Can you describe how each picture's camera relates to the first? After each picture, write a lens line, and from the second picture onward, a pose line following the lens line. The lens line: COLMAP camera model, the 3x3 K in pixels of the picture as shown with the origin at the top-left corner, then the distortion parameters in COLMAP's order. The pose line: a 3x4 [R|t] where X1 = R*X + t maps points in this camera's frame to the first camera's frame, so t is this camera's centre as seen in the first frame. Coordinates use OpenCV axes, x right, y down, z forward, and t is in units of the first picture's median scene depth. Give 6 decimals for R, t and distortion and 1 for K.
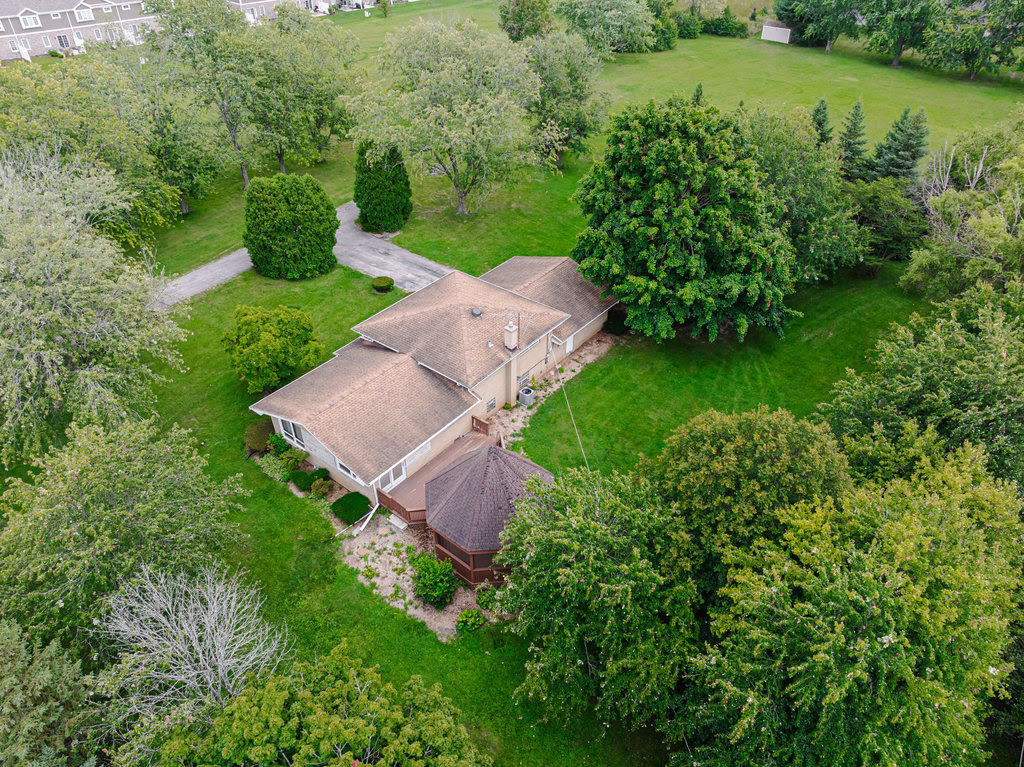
lens RADIAL K [[740.1, 0, 511.8], [0, 740.1, 382.4], [0, 0, 1]] dist [-0.039855, 0.001761]
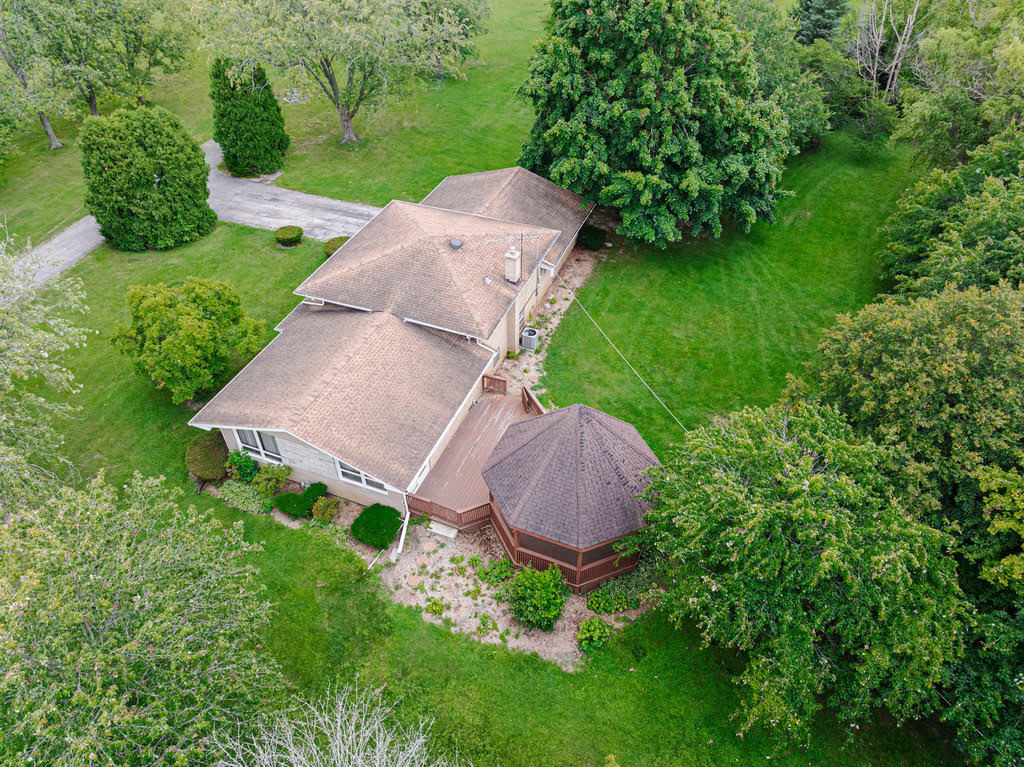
lens RADIAL K [[740.1, 0, 512.1], [0, 740.1, 383.3], [0, 0, 1]] dist [-0.039855, 0.001761]
pose [[0.955364, -0.196419, 0.220677, -0.188156], [0.179243, 0.979155, 0.095534, -0.014258], [-0.234842, -0.051715, 0.970657, 0.217124]]
